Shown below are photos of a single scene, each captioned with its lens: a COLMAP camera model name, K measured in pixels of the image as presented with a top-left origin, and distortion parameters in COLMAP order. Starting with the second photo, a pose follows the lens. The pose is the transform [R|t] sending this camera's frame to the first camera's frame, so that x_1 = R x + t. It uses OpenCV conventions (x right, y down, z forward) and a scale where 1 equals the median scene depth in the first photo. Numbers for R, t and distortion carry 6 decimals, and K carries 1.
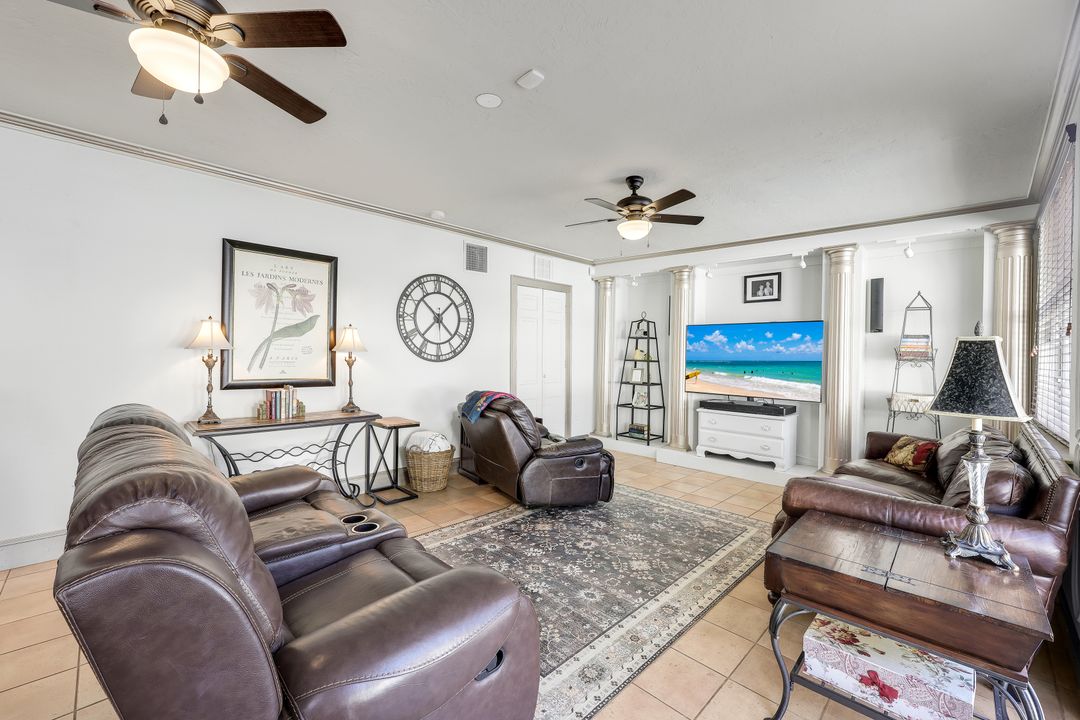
lens RADIAL K [[442.2, 0, 542.3], [0, 442.2, 360.4], [0, 0, 1]] dist [-0.001401, 0.000104]
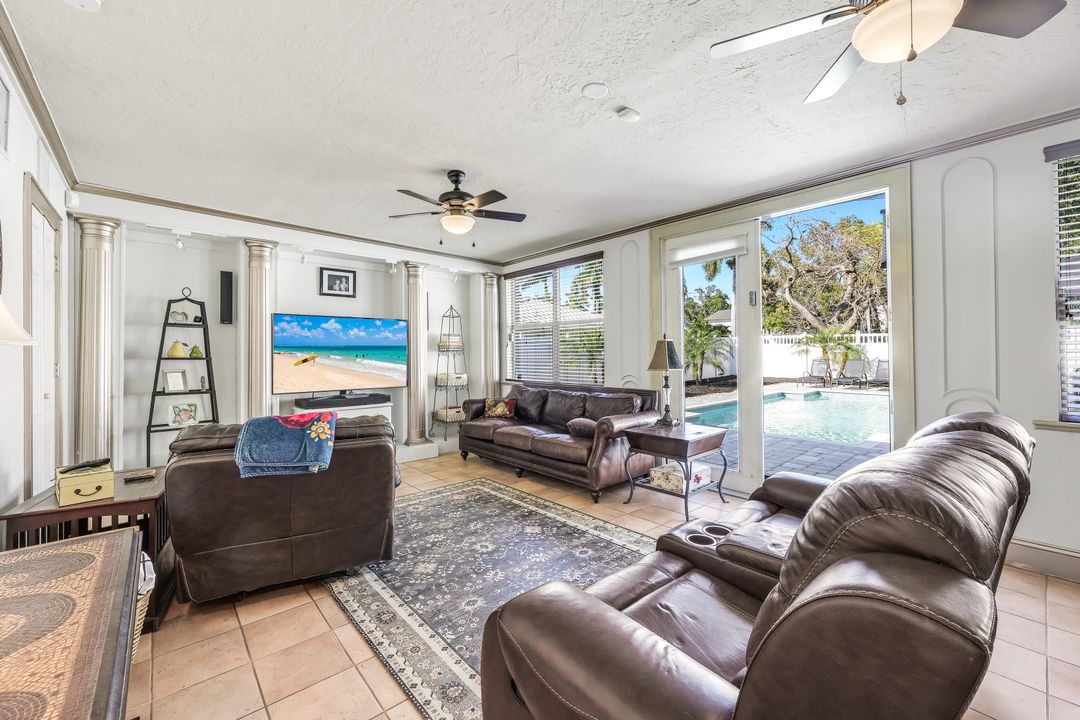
lens RADIAL K [[442.2, 0, 542.9], [0, 442.2, 350.1], [0, 0, 1]] dist [-0.001401, 0.000104]
pose [[0.061597, -0.014127, 0.998001, -0.758990], [0.016836, 0.999772, 0.013113, -0.021620], [-0.997959, 0.015994, 0.061821, 0.722371]]
